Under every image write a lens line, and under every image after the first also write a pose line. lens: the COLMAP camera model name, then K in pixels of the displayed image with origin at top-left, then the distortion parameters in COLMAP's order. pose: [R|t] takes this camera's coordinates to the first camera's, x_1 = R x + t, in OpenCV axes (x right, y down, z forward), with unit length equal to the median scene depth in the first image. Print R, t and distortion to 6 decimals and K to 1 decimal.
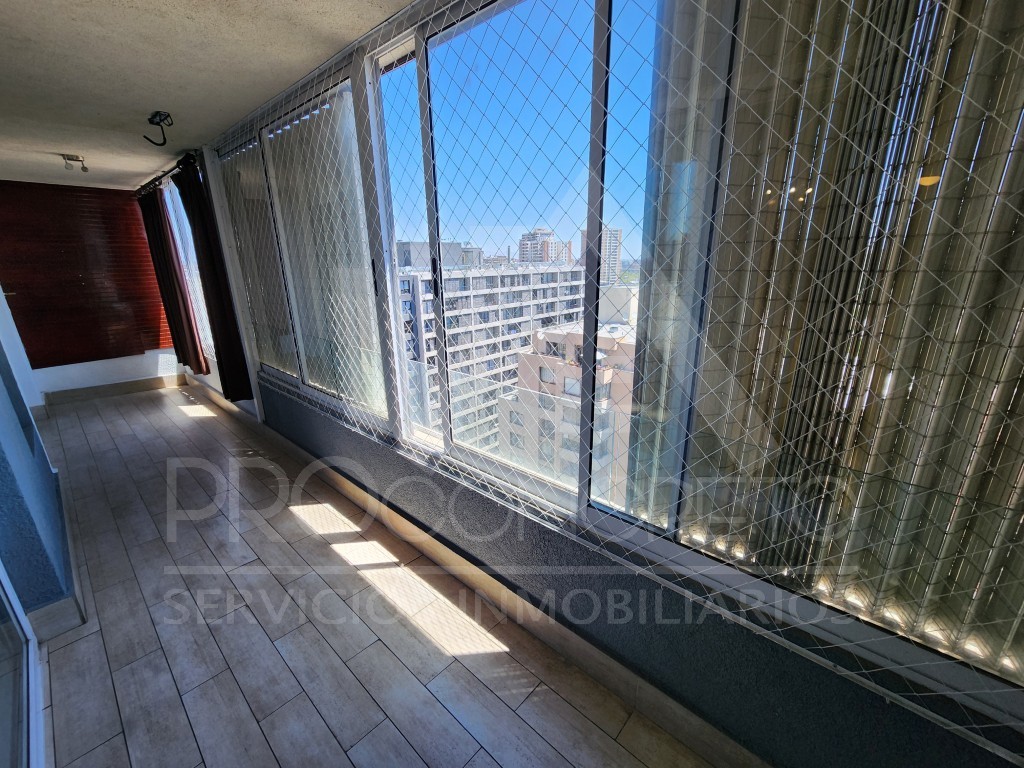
lens RADIAL K [[423.7, 0, 514.6], [0, 423.7, 387.8], [0, 0, 1]] dist [-0.001363, 0.000616]
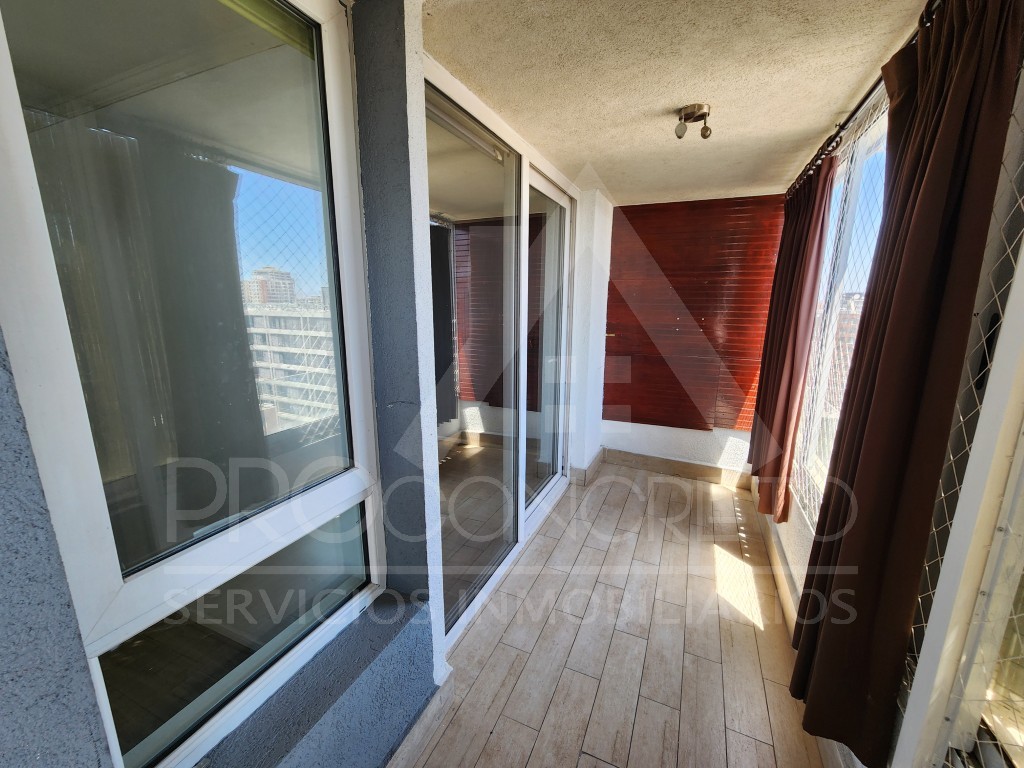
lens RADIAL K [[423.7, 0, 509.0], [0, 423.7, 390.0], [0, 0, 1]] dist [-0.001363, 0.000616]
pose [[0.311963, 0.218499, -0.924628, -0.387834], [-0.291187, 0.948351, 0.125861, -0.151225], [0.904372, 0.229976, 0.359474, 0.480220]]
